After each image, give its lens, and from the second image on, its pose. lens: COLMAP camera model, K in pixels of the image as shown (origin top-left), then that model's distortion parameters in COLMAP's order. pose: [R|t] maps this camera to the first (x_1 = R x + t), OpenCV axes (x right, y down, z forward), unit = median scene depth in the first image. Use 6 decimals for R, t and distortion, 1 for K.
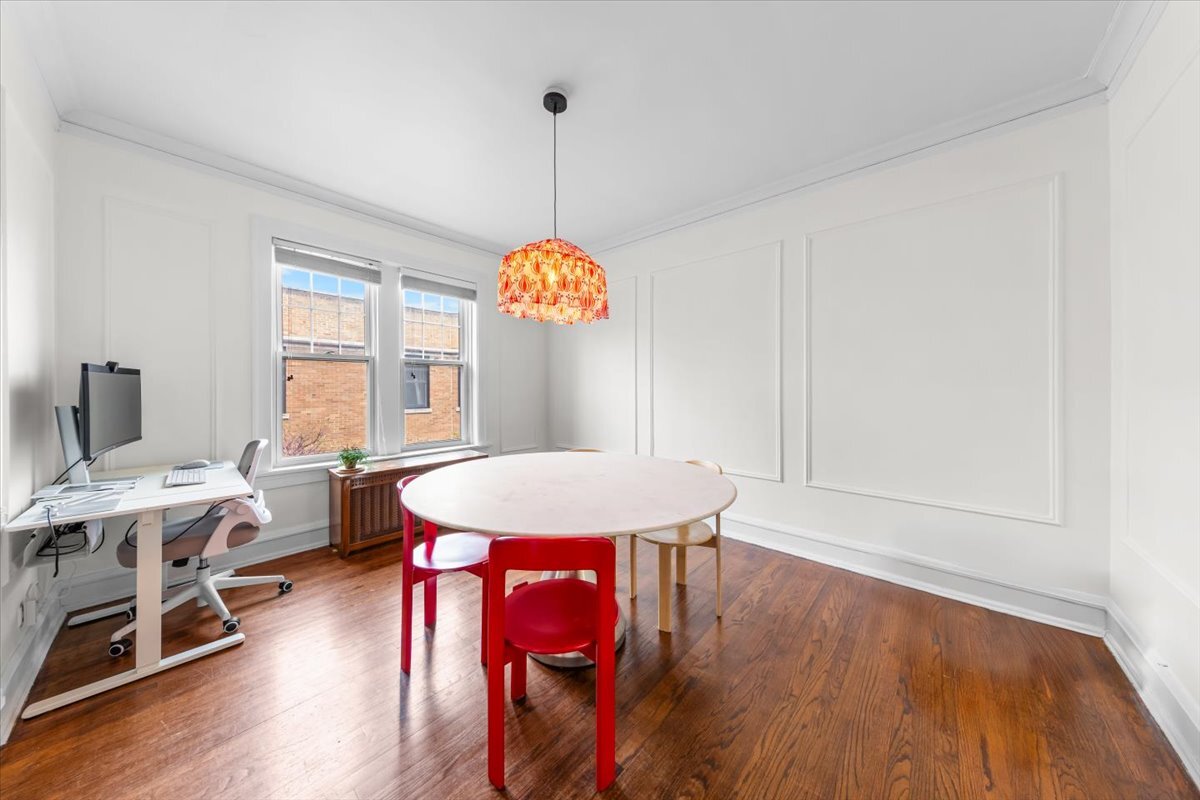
lens RADIAL K [[384.0, 0, 604.4], [0, 384.0, 398.5], [0, 0, 1]] dist [0.000325, 0.000048]
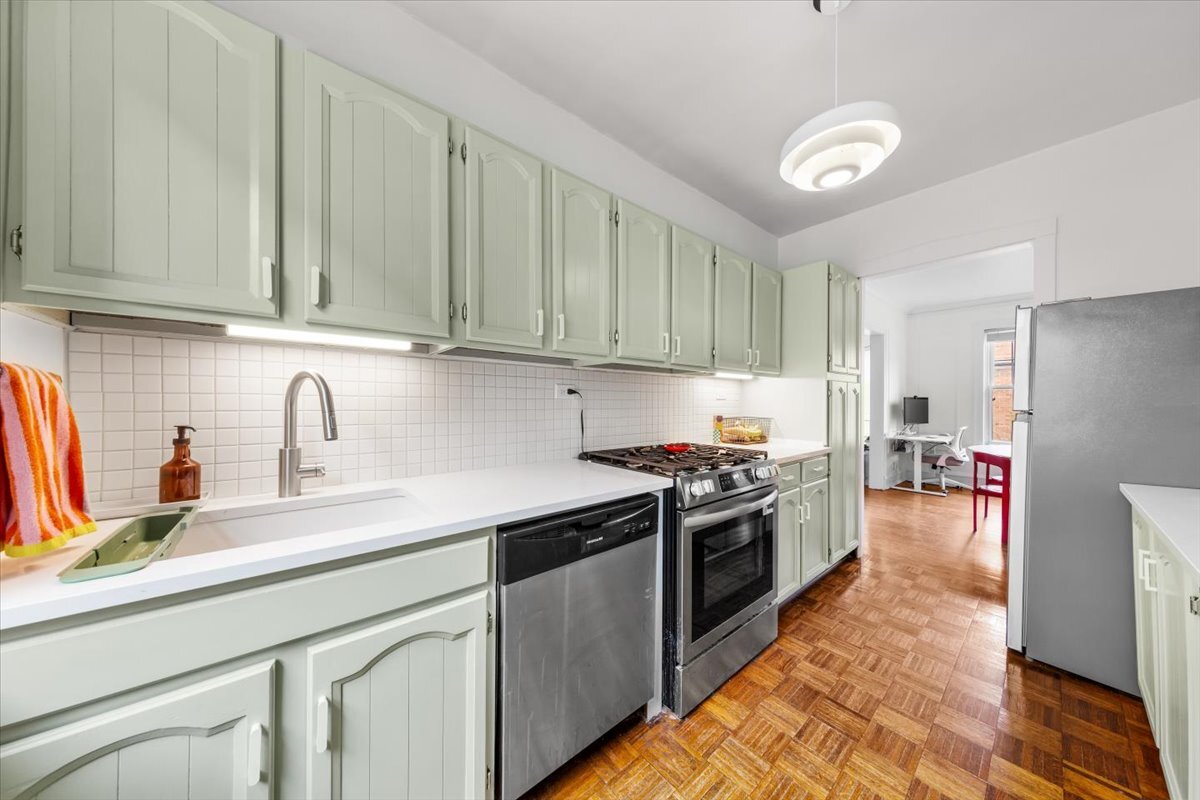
lens RADIAL K [[384.0, 0, 604.4], [0, 384.0, 398.5], [0, 0, 1]] dist [0.000325, 0.000048]
pose [[-0.149654, -0.010204, -0.988686, 1.996988], [-0.021792, 0.999738, -0.007020, 0.001109], [0.988498, 0.020495, -0.149837, -0.938336]]
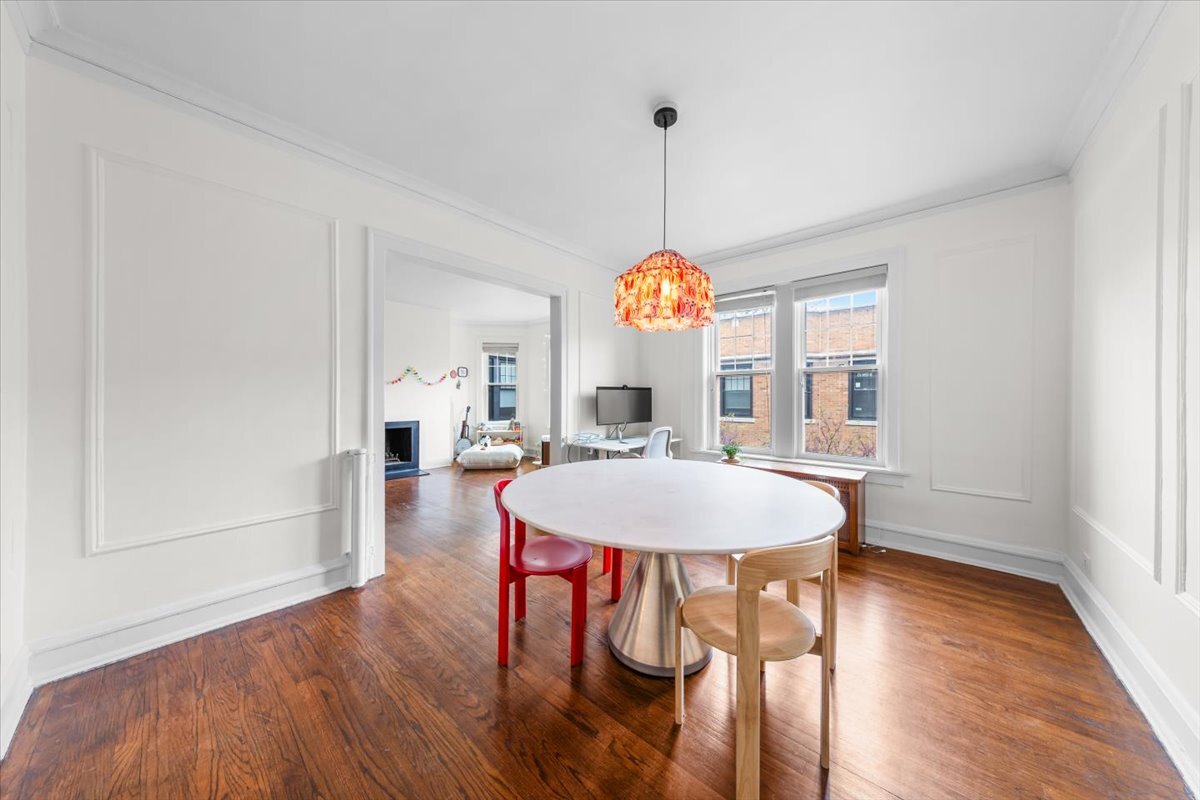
lens RADIAL K [[384.0, 0, 604.4], [0, 384.0, 398.5], [0, 0, 1]] dist [0.000325, 0.000048]
pose [[-0.011944, 0.000324, -0.999929, 0.910597], [-0.026163, 0.999657, 0.000637, -0.014363], [0.999586, 0.026169, -0.011931, 0.851606]]
